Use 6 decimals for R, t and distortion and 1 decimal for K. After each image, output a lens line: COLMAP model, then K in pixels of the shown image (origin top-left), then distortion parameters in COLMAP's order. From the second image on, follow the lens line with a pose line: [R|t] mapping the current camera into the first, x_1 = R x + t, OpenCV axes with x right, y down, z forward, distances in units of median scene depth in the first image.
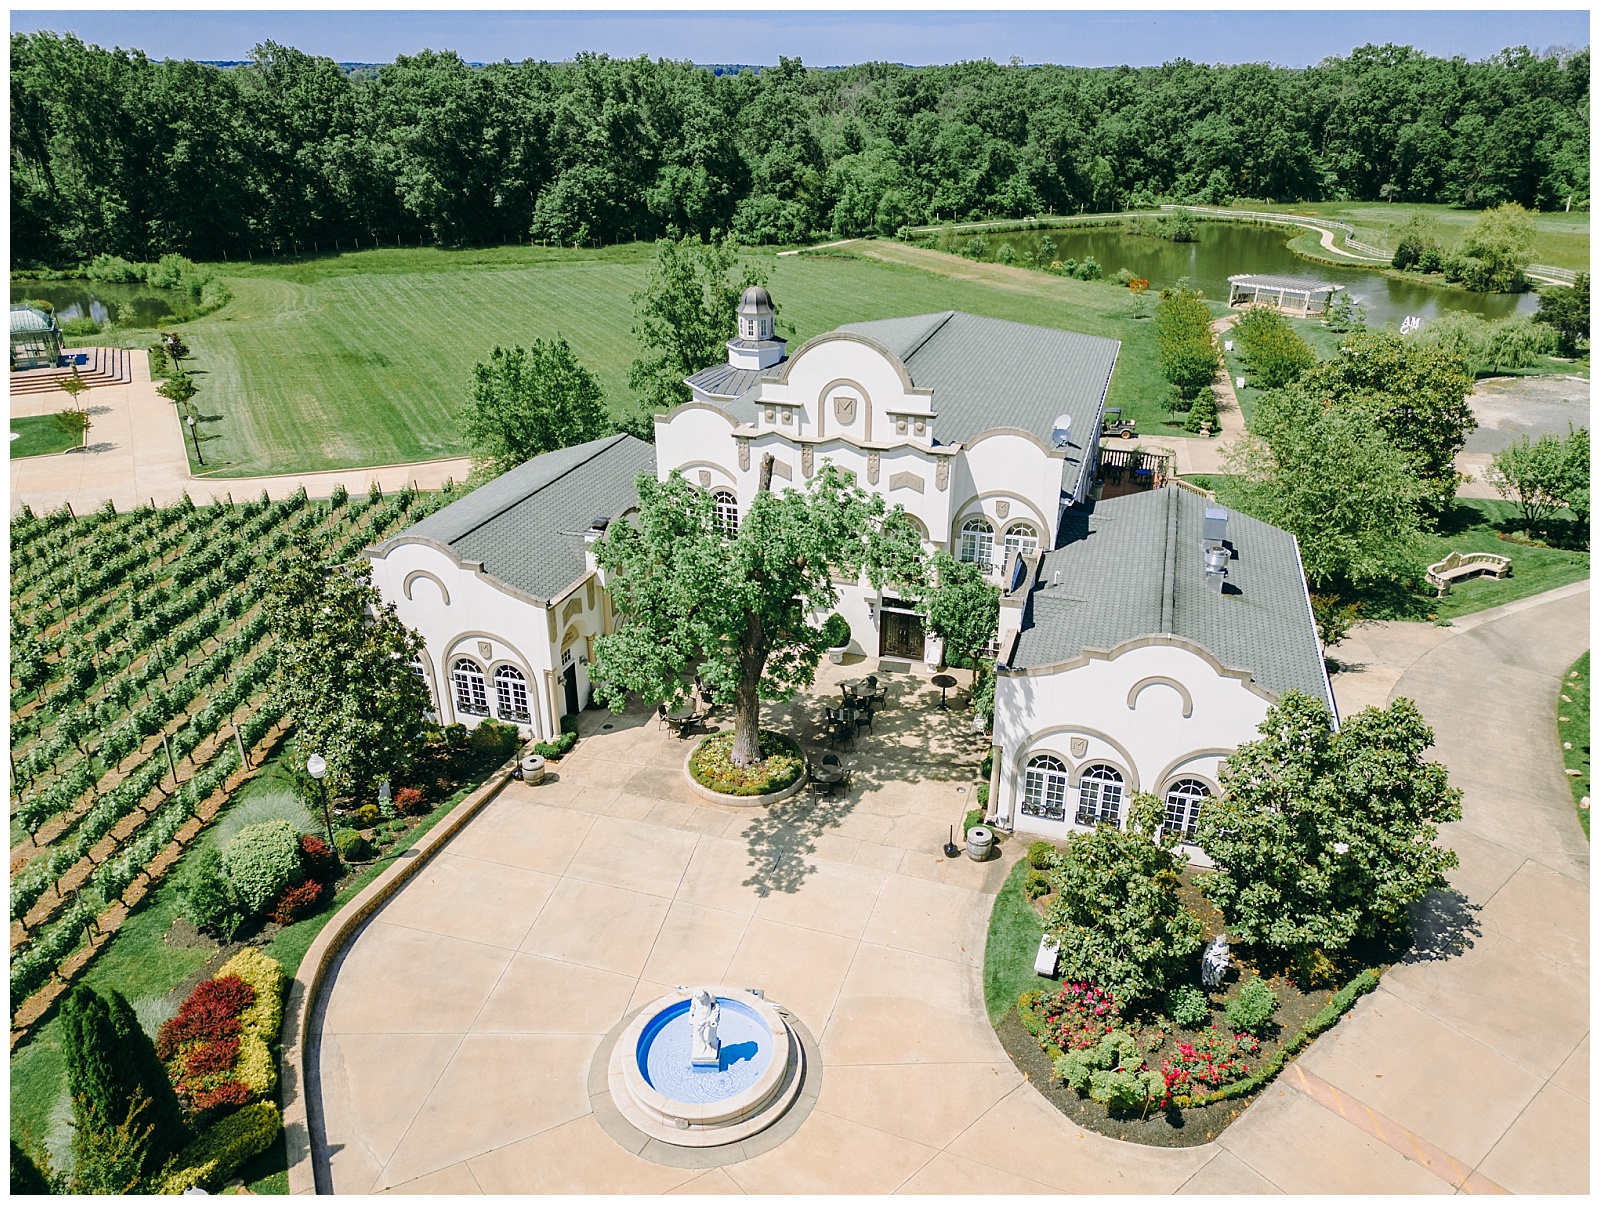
lens RADIAL K [[1123.0, 0, 803.0], [0, 1123.0, 605.5], [0, 0, 1]] dist [0.078975, -0.080067]
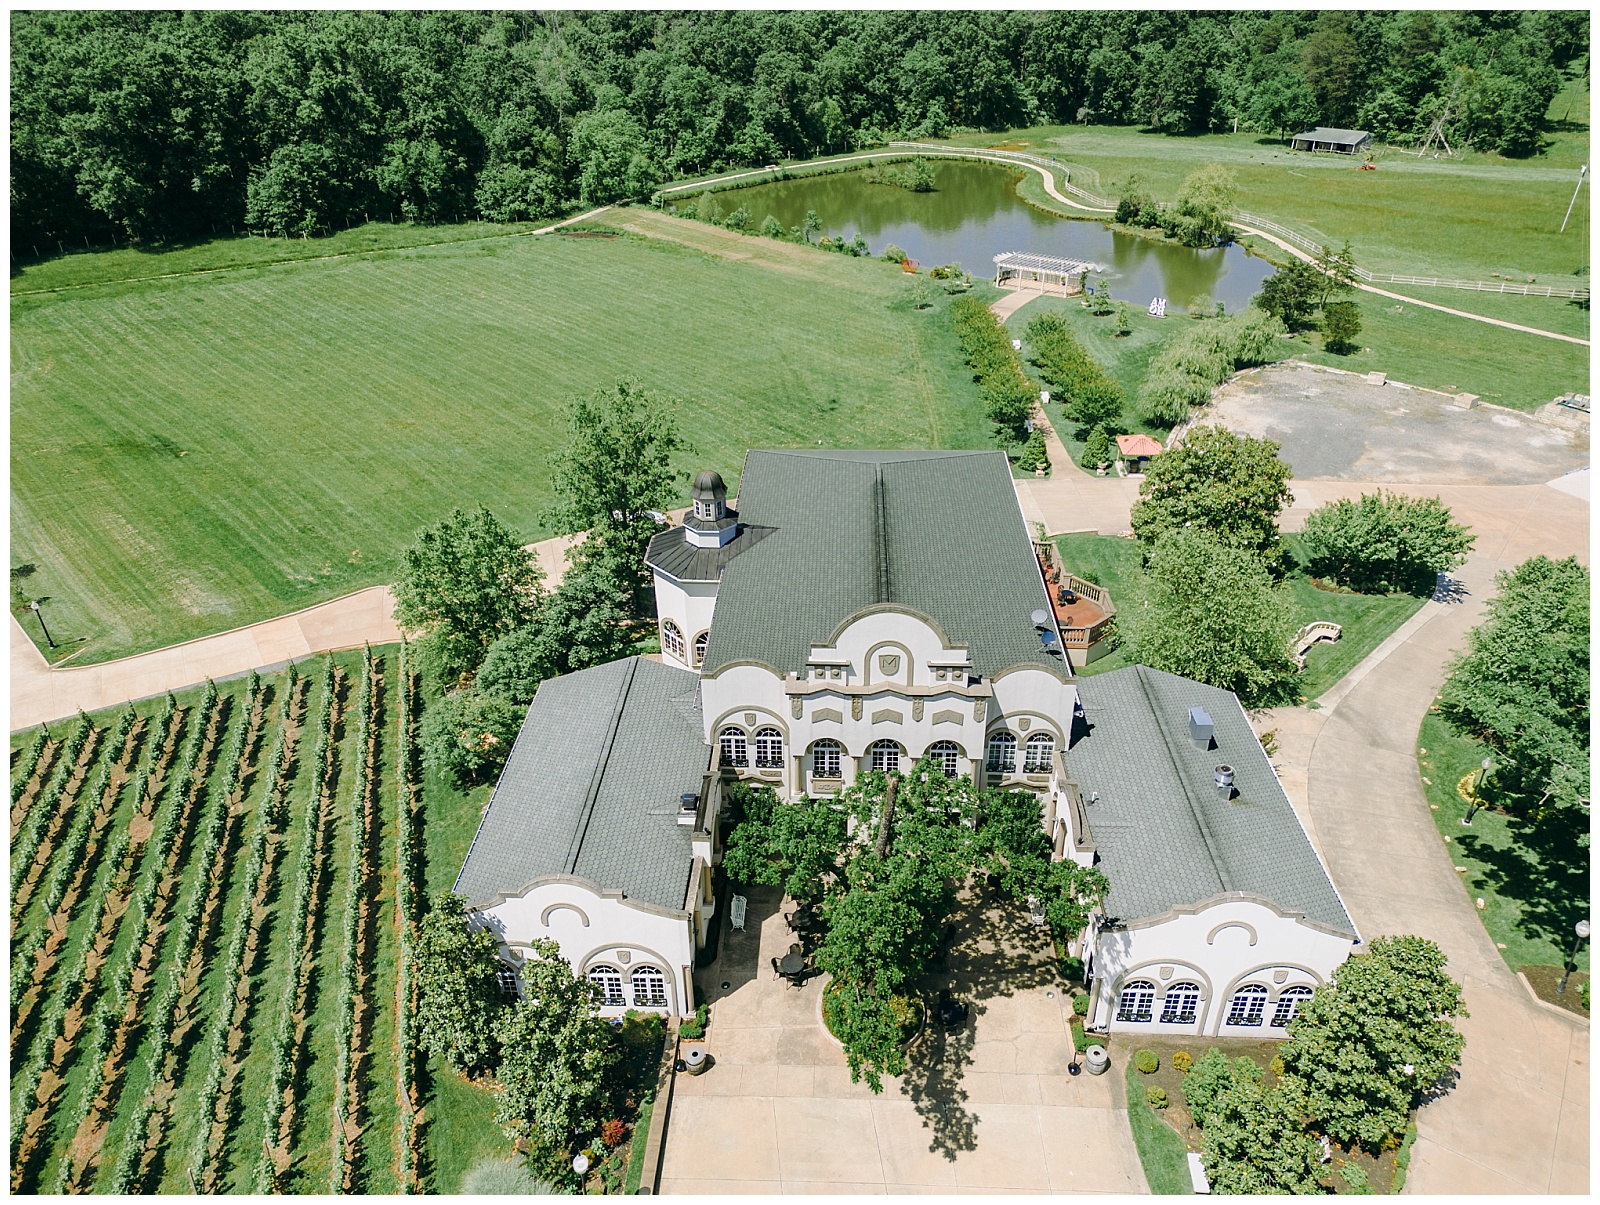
lens RADIAL K [[1123.0, 0, 803.0], [0, 1123.0, 605.5], [0, 0, 1]] dist [0.078975, -0.080067]
pose [[0.962812, -0.146406, 0.227063, -0.065404], [0.121632, 0.985346, 0.119579, -0.084260], [-0.241242, -0.087514, 0.966511, -0.013716]]
